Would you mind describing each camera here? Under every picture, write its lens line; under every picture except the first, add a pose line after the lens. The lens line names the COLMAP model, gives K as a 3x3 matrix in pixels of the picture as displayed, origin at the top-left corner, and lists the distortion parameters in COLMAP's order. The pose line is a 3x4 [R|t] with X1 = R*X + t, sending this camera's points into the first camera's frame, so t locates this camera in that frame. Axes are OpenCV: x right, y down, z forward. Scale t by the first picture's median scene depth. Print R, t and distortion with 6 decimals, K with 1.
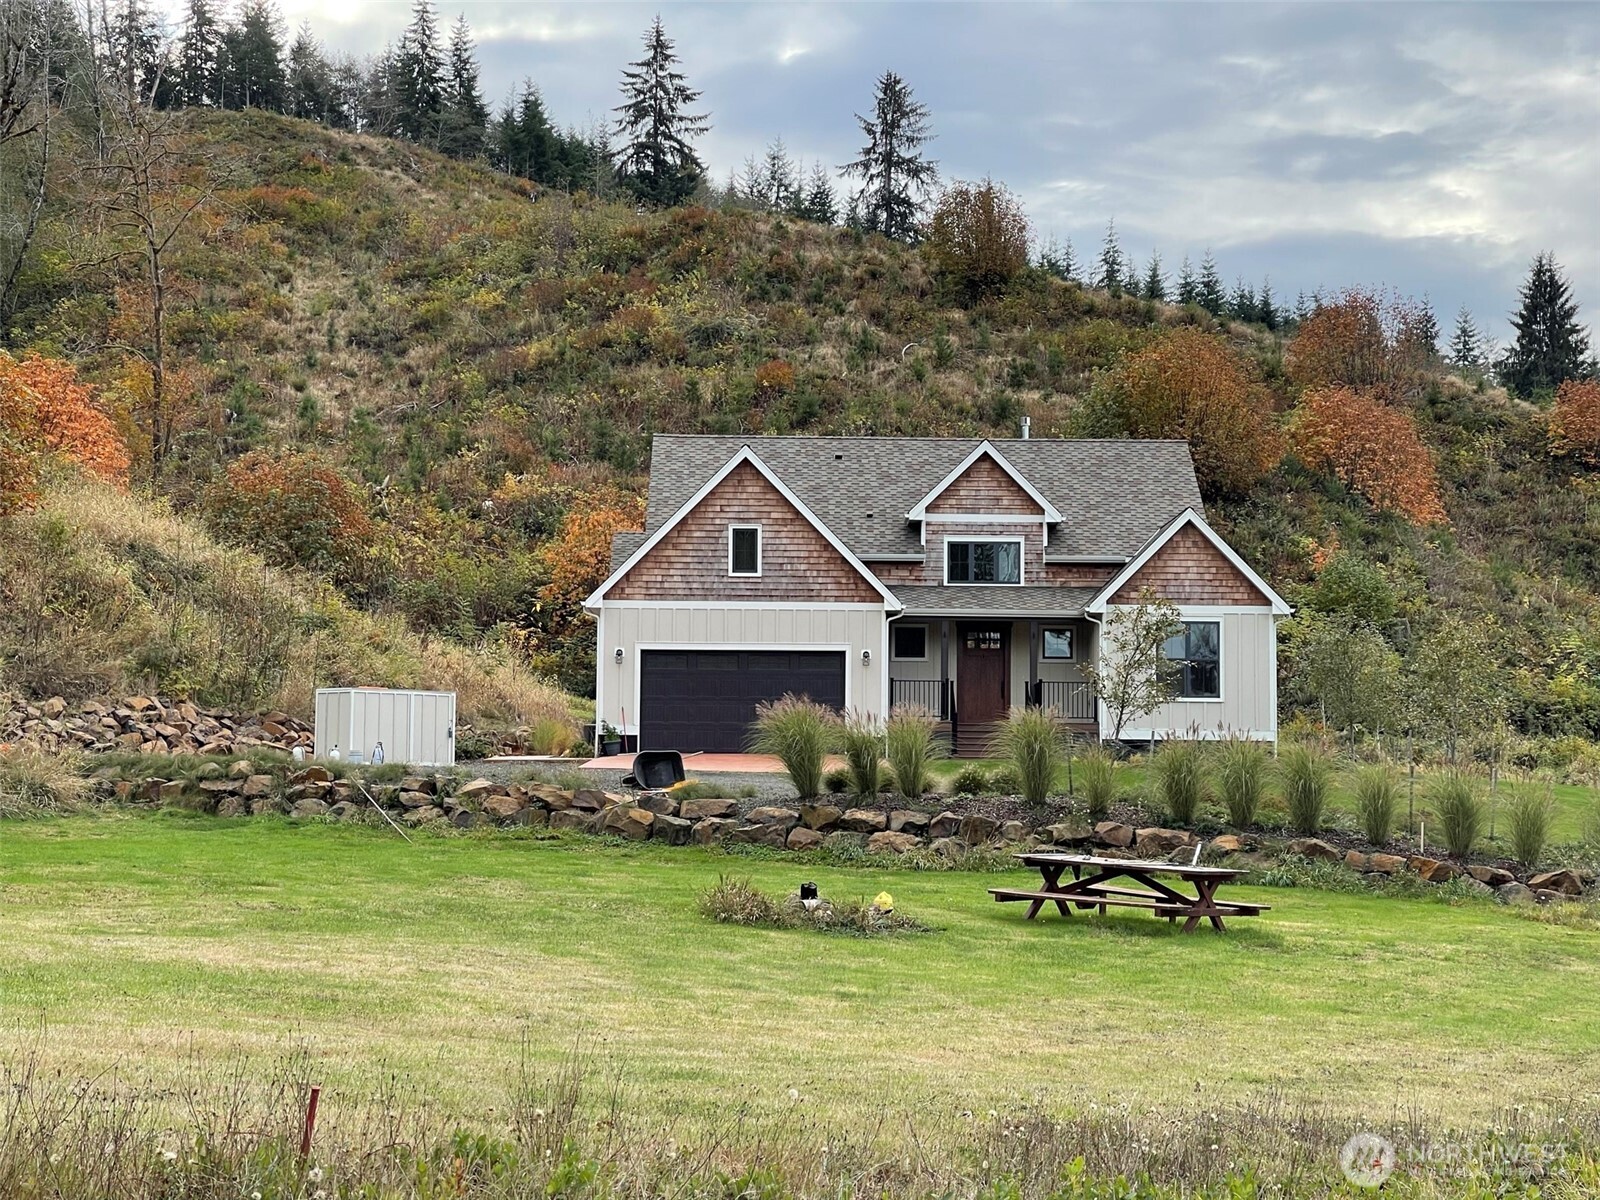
lens RADIAL K [[2998.7, 0, 815.7], [0, 2998.7, 589.4], [0, 0, 1]] dist [0.243285, 0.000000]
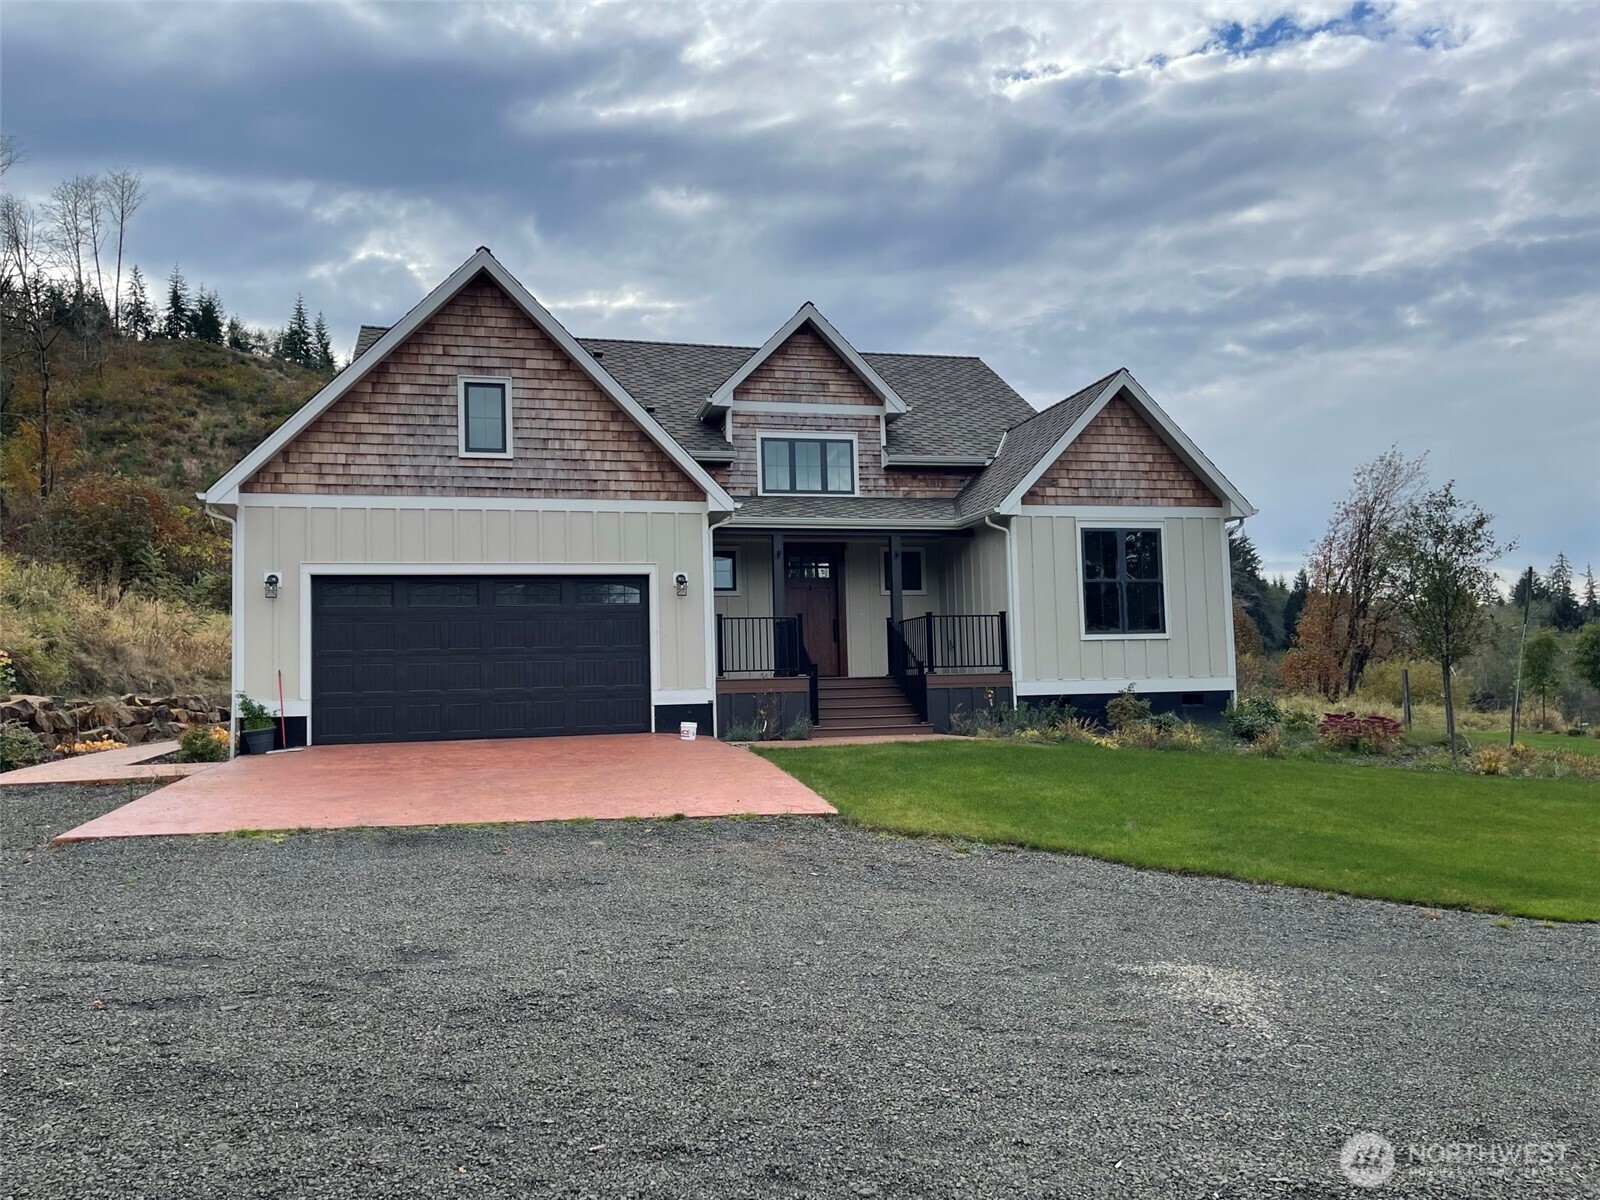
lens RADIAL K [[1207.8, 0, 799.4], [0, 1207.8, 614.2], [0, 0, 1]] dist [0.056315, -0.081097]
pose [[0.971736, -0.018369, 0.235354, -0.019299], [0.016769, 0.999821, 0.008800, 0.026182], [-0.235473, -0.004604, 0.971870, 0.702365]]
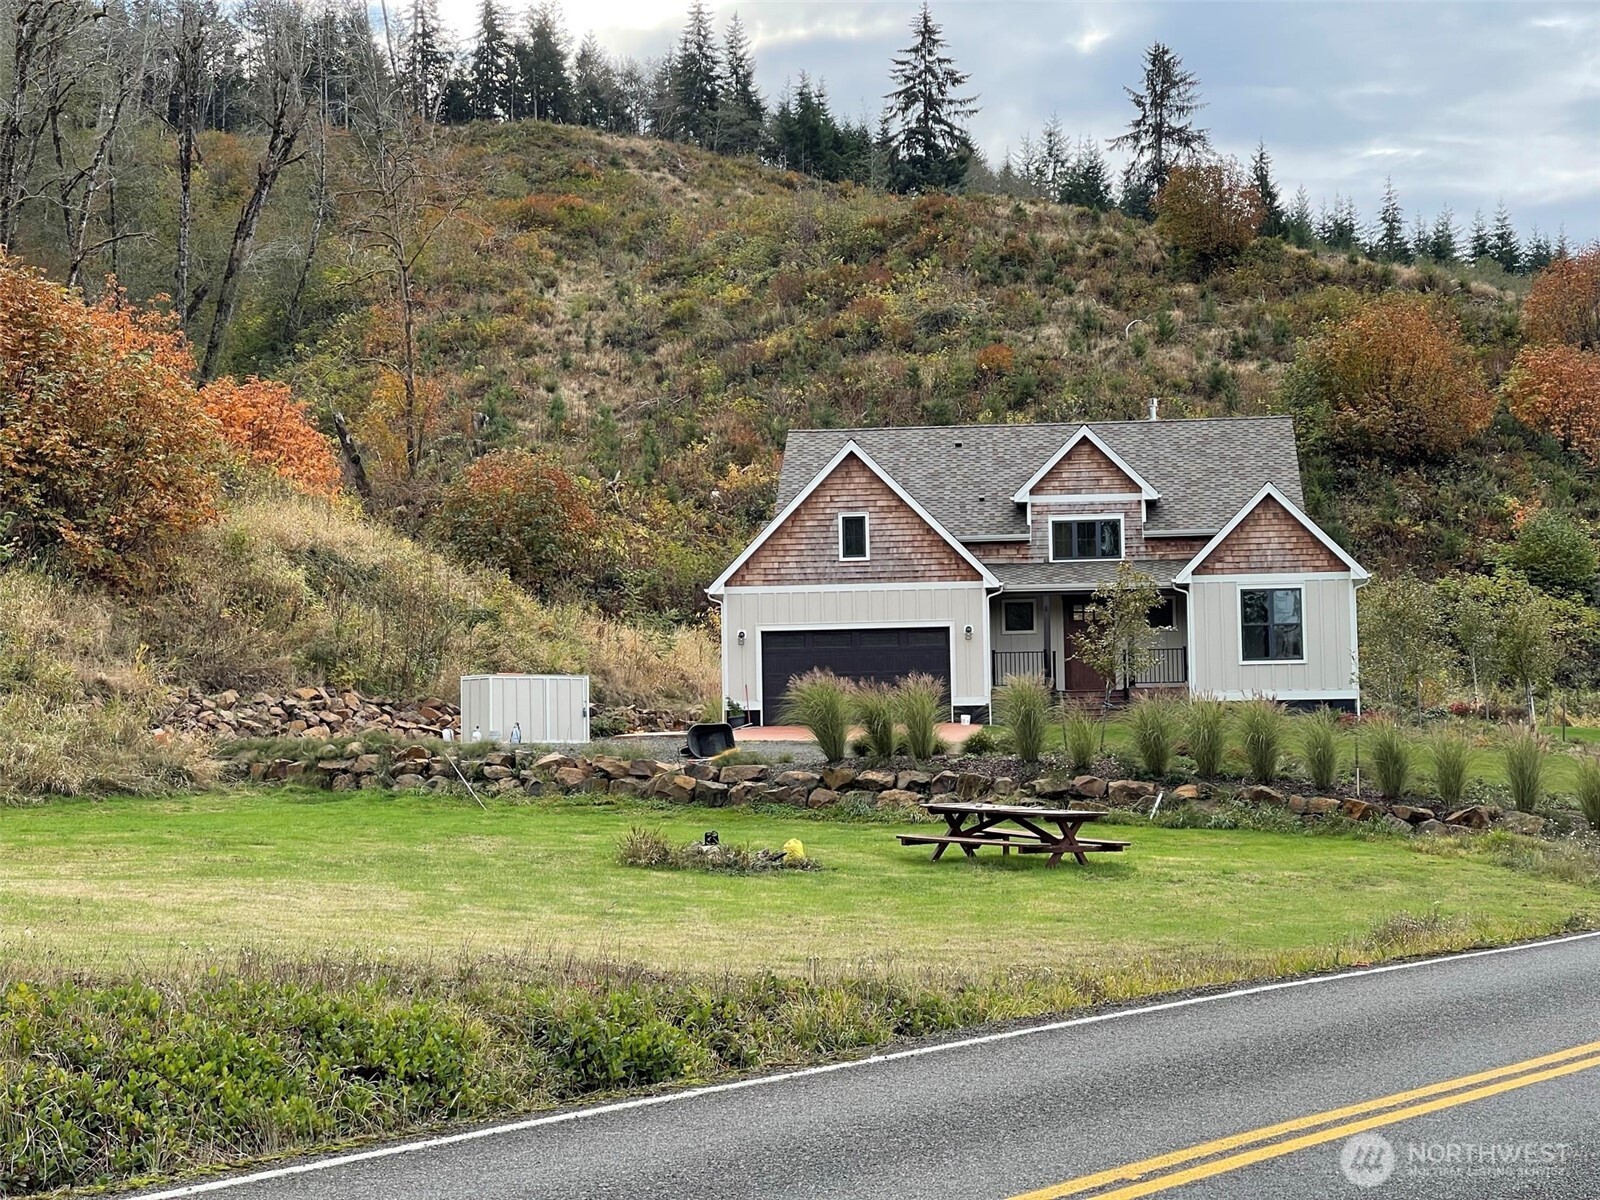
lens RADIAL K [[2998.7, 0, 809.5], [0, 2998.7, 587.0], [0, 0, 1]] dist [0.243285, 0.000000]
pose [[0.993003, -0.033210, -0.113322, 0.078889], [0.034094, 0.999401, 0.005875, -0.001691], [0.113059, -0.009698, 0.993541, -0.074372]]
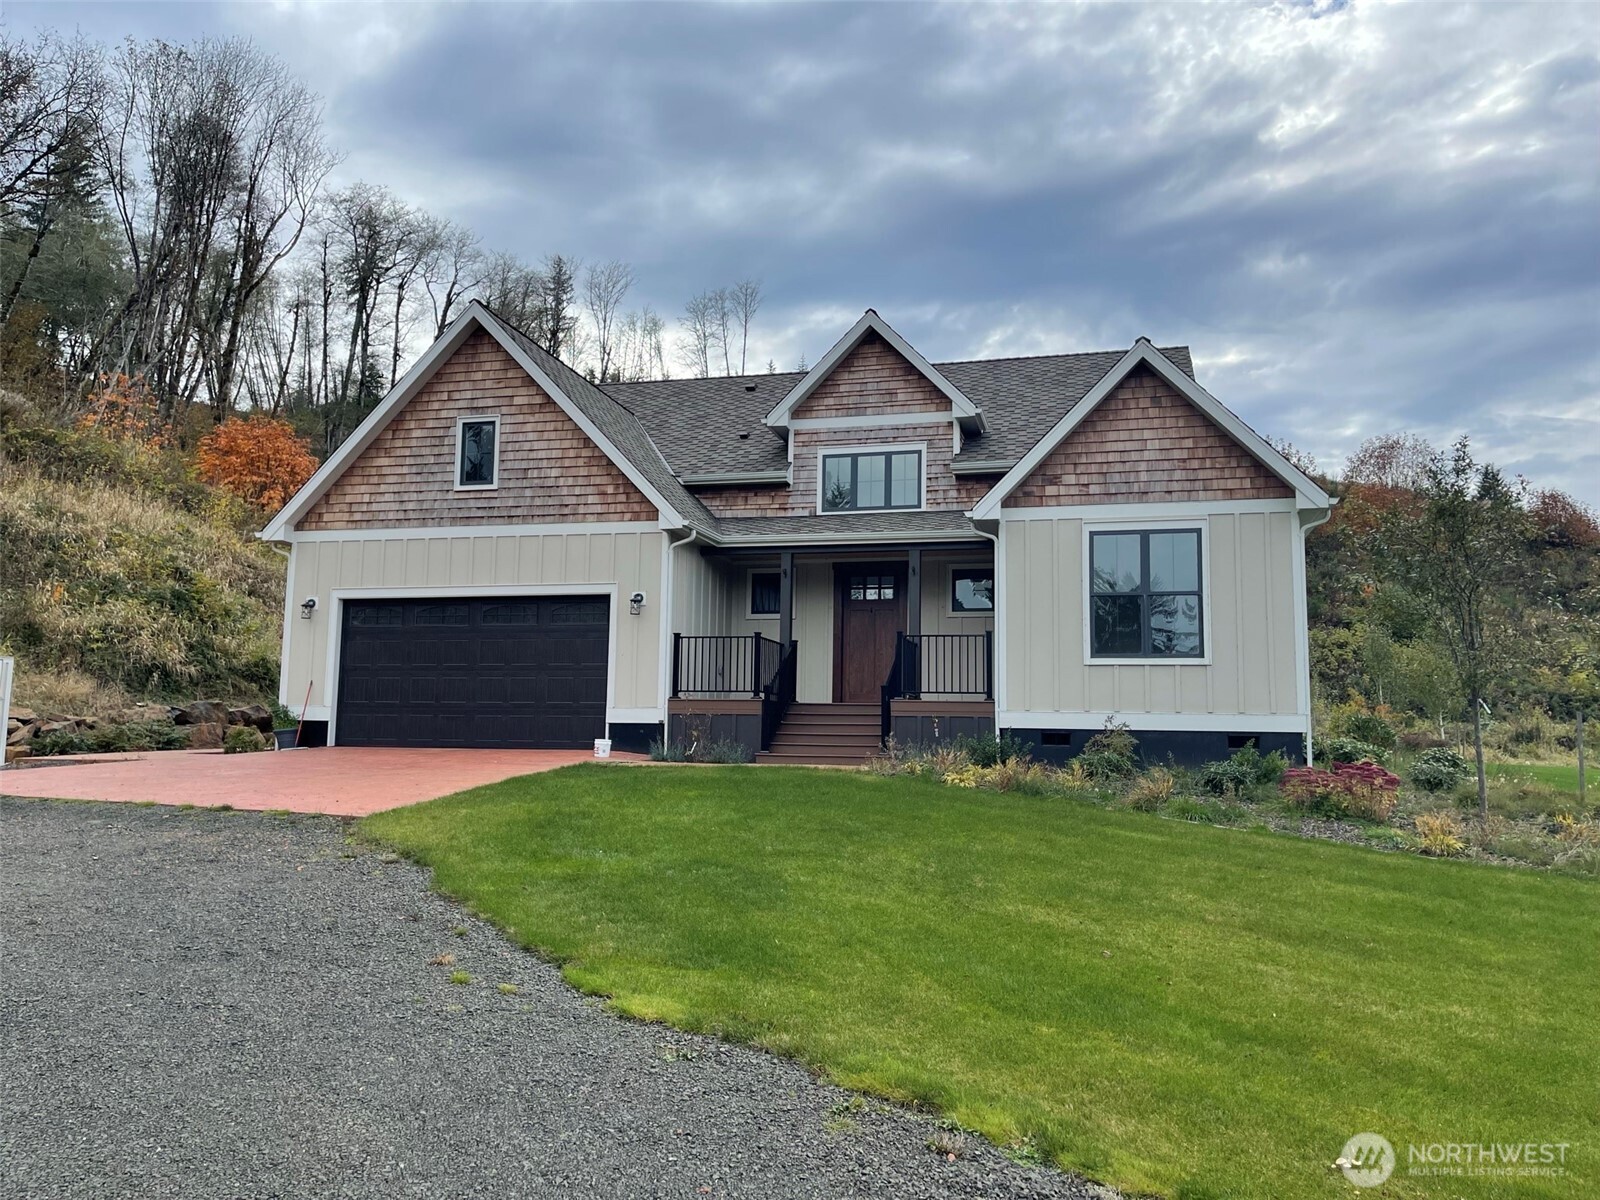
lens RADIAL K [[1207.8, 0, 793.9], [0, 1207.8, 614.0], [0, 0, 1]] dist [0.056315, -0.081097]
pose [[0.963399, -0.020842, -0.267261, 0.115298], [0.010699, 0.999168, -0.039350, 0.034319], [0.267859, 0.035050, 0.962820, 0.717745]]
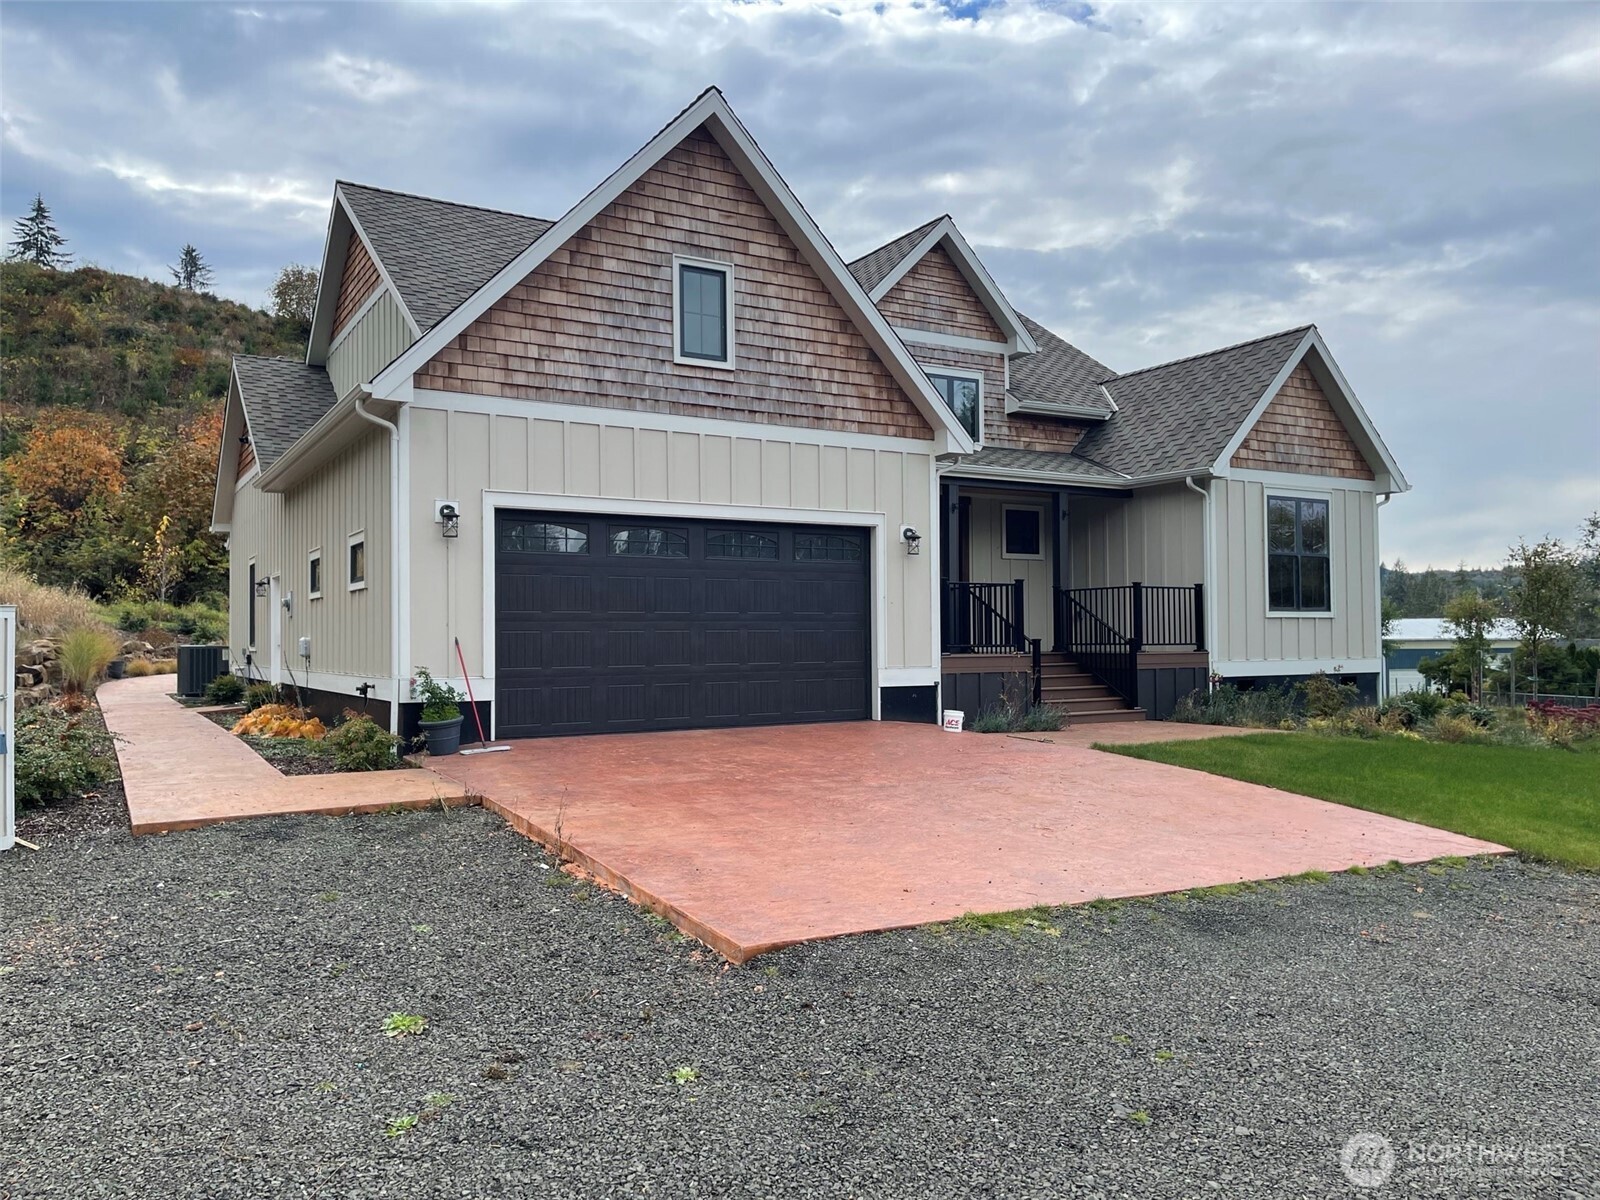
lens RADIAL K [[1207.8, 0, 805.1], [0, 1207.8, 613.2], [0, 0, 1]] dist [0.056315, -0.081097]
pose [[0.865251, -0.004361, 0.501320, -0.103330], [-0.022367, 0.998631, 0.047290, 0.024874], [-0.500839, -0.052131, 0.863969, 0.782340]]
